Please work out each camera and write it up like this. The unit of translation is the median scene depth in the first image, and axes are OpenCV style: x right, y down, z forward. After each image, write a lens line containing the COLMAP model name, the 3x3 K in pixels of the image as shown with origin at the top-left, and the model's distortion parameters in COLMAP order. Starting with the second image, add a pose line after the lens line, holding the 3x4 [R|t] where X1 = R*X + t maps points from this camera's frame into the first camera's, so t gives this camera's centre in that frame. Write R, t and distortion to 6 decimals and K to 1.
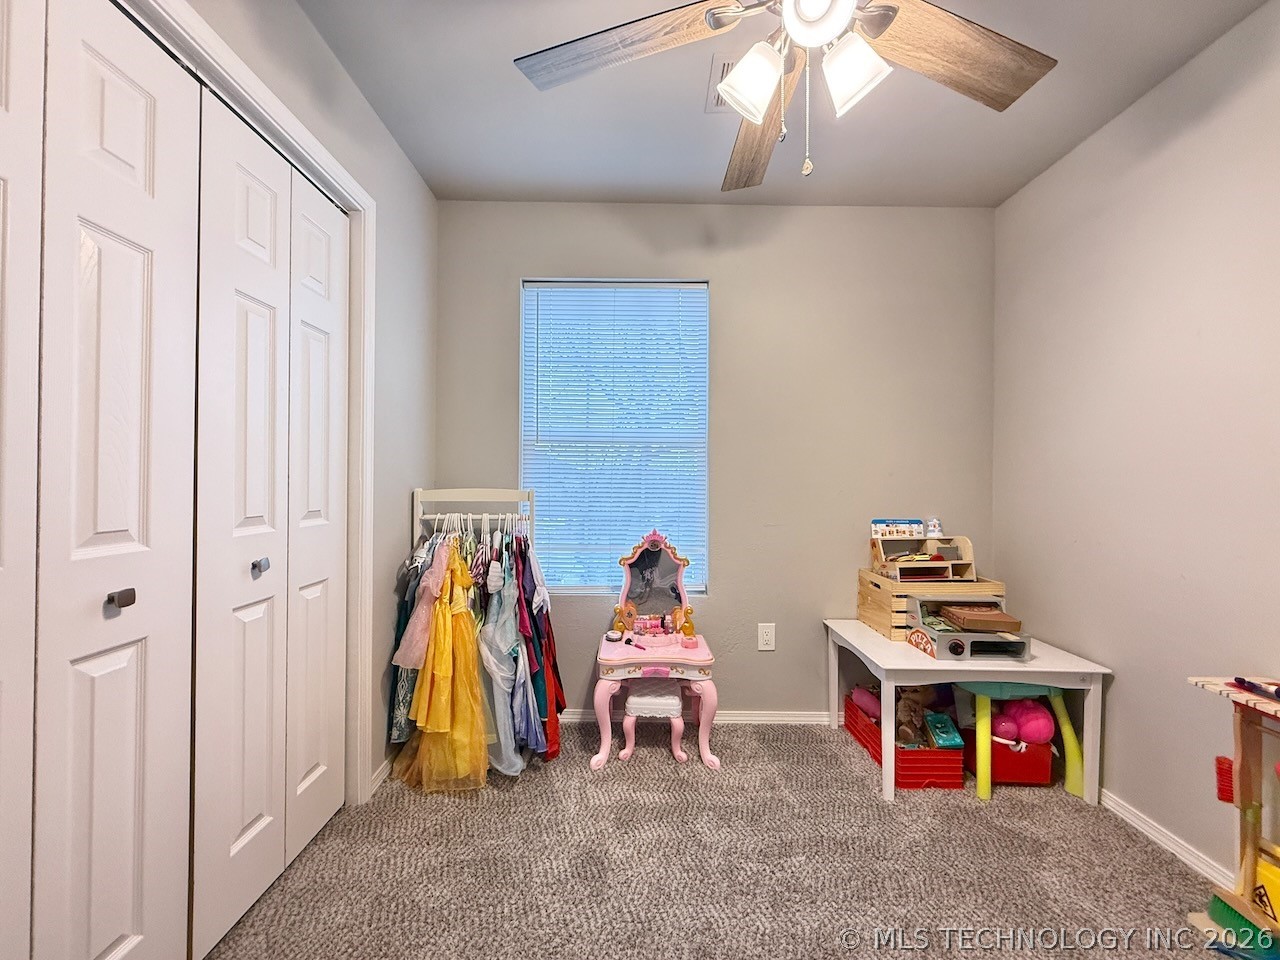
lens RADIAL K [[507.6, 0, 640.0], [0, 507.6, 480.0], [0, 0, 1]] dist [0.000079, 0.000229]
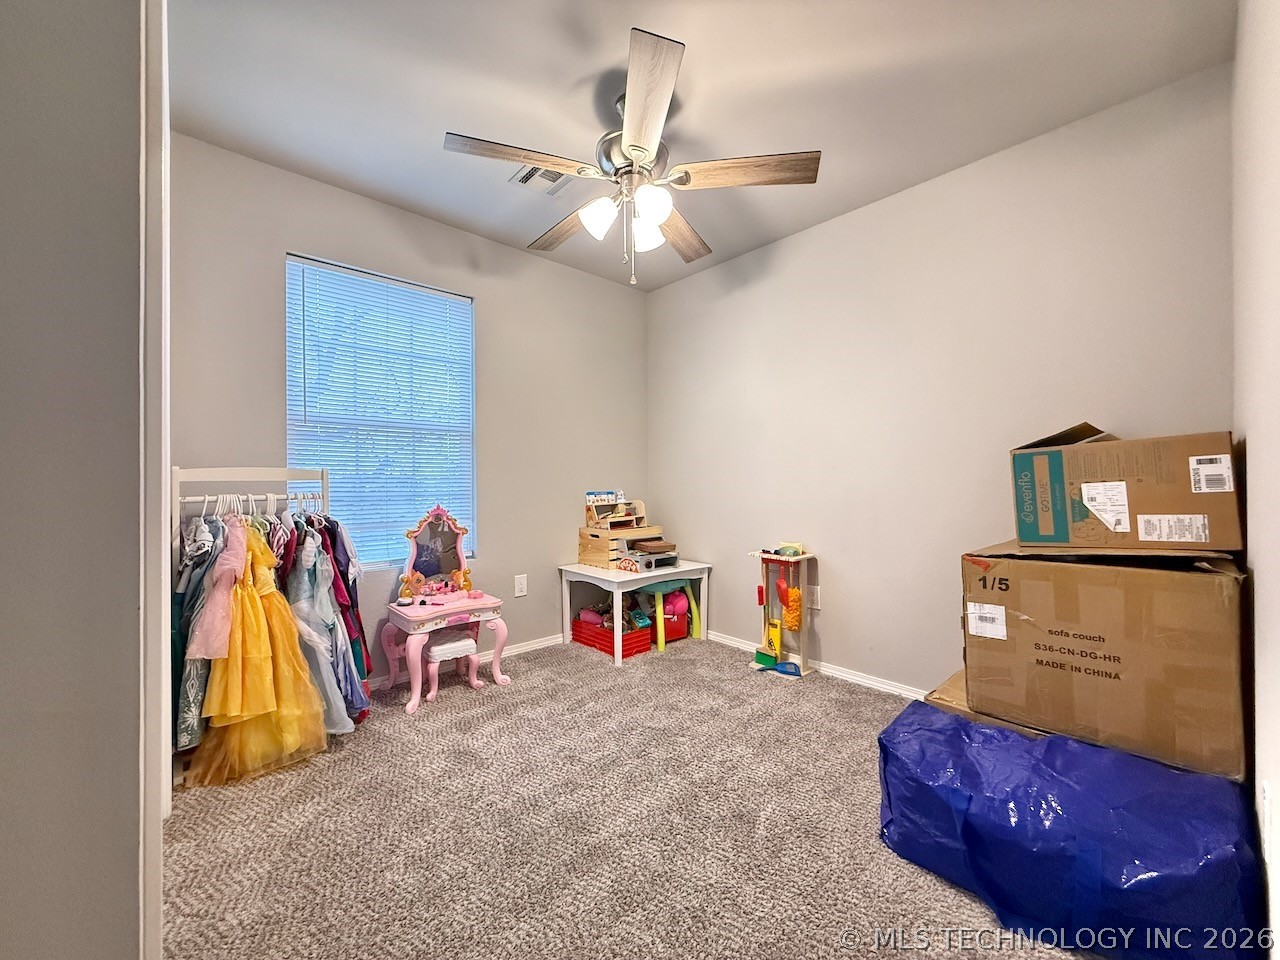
lens RADIAL K [[507.6, 0, 640.0], [0, 507.6, 480.0], [0, 0, 1]] dist [0.000079, 0.000229]
pose [[0.741970, -0.010252, 0.670355, -0.464734], [0.009852, 0.999942, 0.004388, 0.047180], [-0.670361, 0.003349, 0.742028, -0.188868]]
